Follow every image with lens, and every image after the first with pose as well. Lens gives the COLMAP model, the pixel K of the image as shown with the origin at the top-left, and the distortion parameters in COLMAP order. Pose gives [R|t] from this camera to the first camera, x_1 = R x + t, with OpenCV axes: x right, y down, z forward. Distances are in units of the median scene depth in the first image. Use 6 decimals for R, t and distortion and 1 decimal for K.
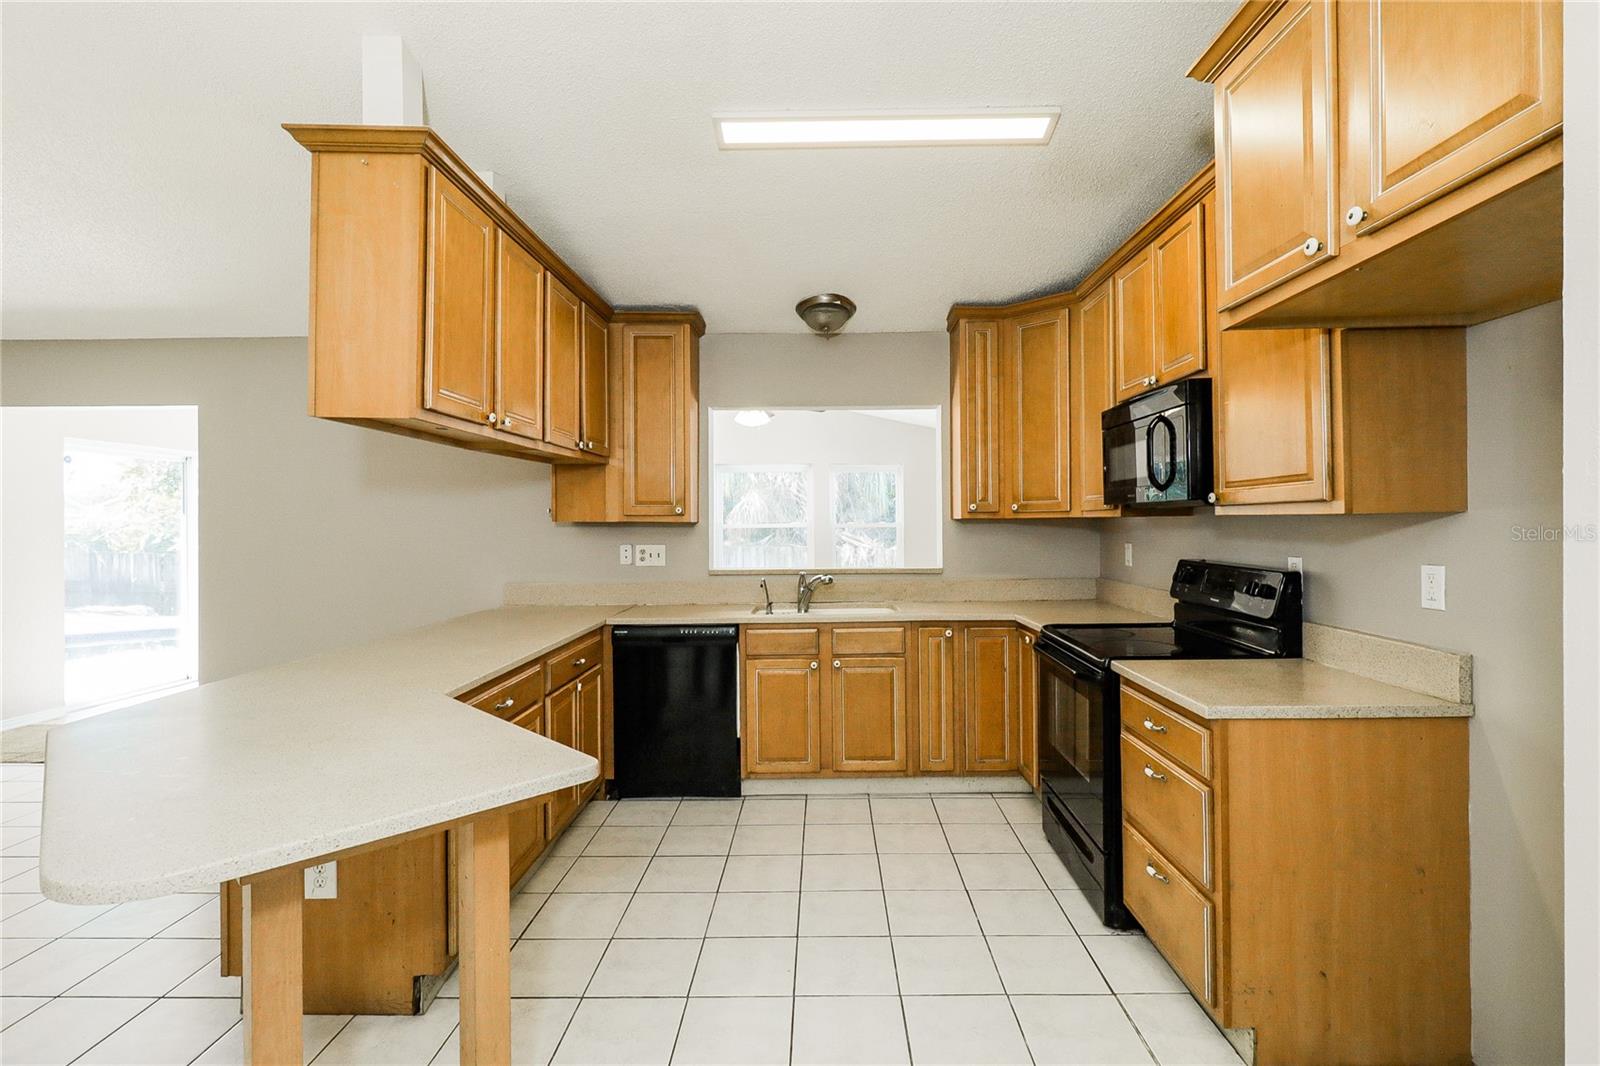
lens RADIAL K [[753.5, 0, 803.7], [0, 753.5, 514.1], [0, 0, 1]] dist [-0.001247, -0.000053]
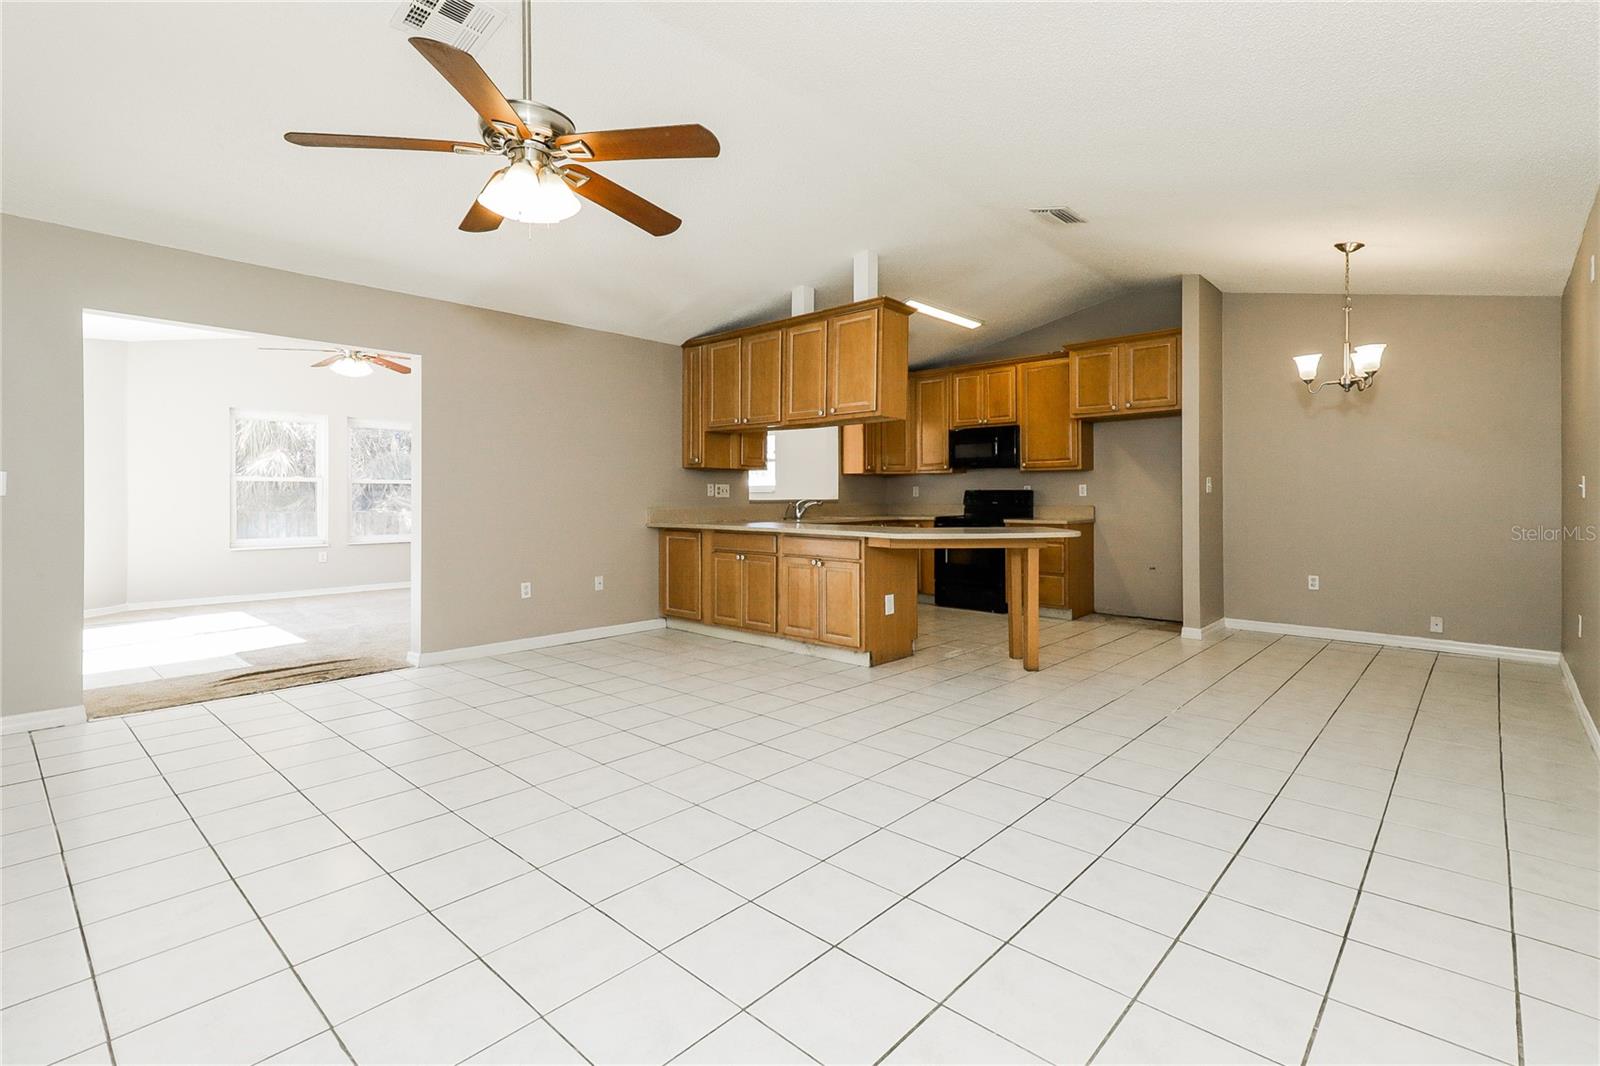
lens RADIAL K [[753.5, 0, 803.7], [0, 753.5, 514.1], [0, 0, 1]] dist [-0.001247, -0.000053]
pose [[0.655606, -0.010266, 0.755034, -1.767870], [-0.012578, 0.999620, 0.024514, 0.085417], [-0.754999, -0.025568, 0.655228, -0.249245]]
